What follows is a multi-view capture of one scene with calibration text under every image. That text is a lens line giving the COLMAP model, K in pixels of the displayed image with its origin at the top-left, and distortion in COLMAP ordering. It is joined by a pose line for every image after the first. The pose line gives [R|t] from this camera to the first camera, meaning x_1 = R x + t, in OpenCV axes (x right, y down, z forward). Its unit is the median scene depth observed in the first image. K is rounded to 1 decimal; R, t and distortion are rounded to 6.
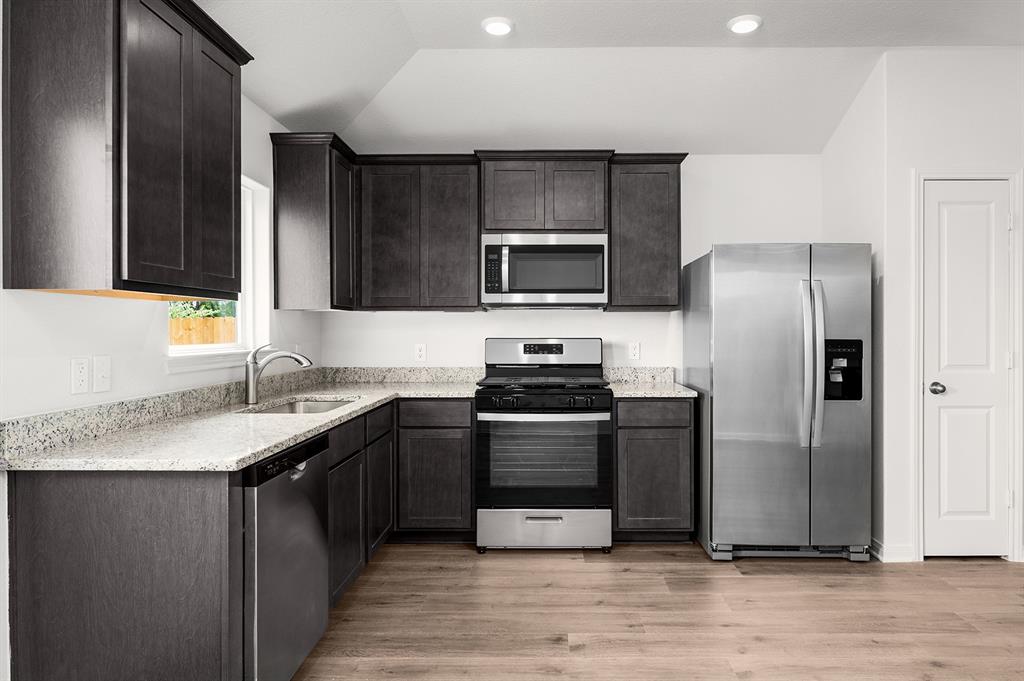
lens RADIAL K [[615.9, 0, 541.1], [0, 615.9, 335.2], [0, 0, 1]] dist [-0.001980, -0.000349]
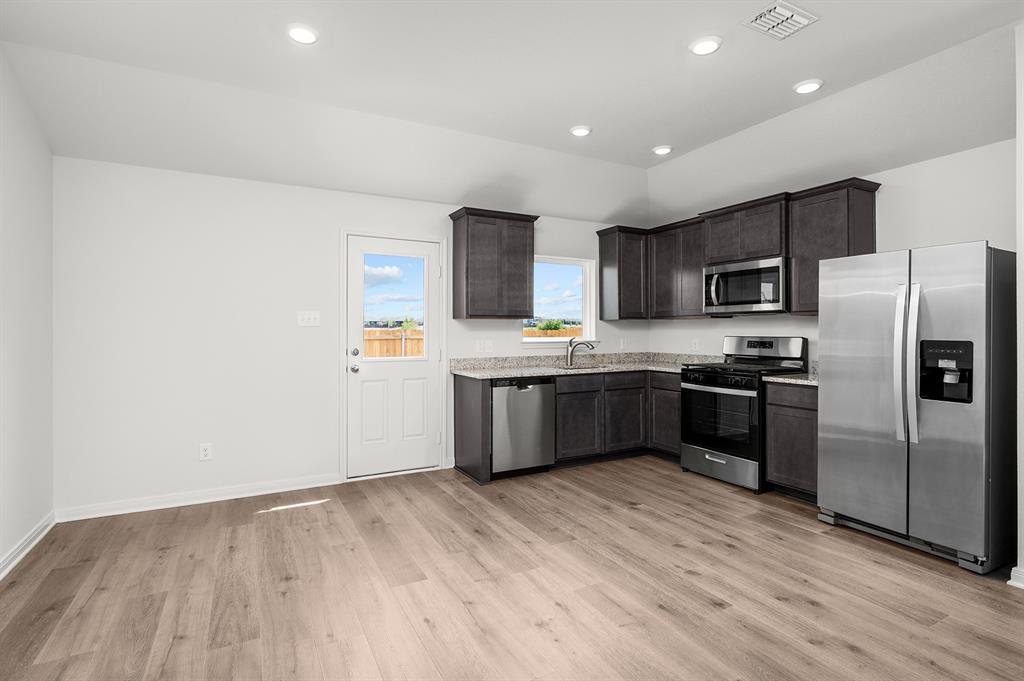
lens RADIAL K [[499.4, 0, 511.9], [0, 499.4, 331.7], [0, 0, 1]] dist [-0.000264, 0.000083]
pose [[0.478265, 0.001546, -0.878214, 0.856497], [-0.005157, 0.999986, -0.001048, -0.002819], [0.878201, 0.005030, 0.478266, -0.008161]]
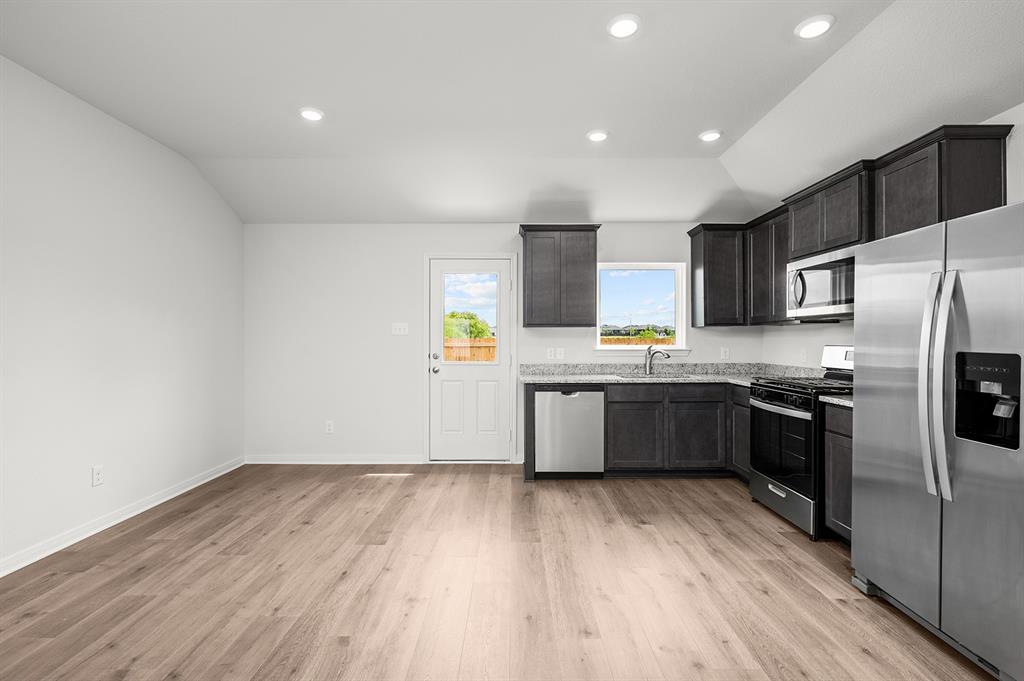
lens RADIAL K [[472.4, 0, 512.0], [0, 472.4, 340.5], [0, 0, 1]] dist [-0.000058, -0.000271]
pose [[0.006013, 0.004083, -0.999974, 0.993266], [-0.006575, 0.999970, 0.004043, -0.005513], [0.999960, 0.006551, 0.006040, 0.473339]]
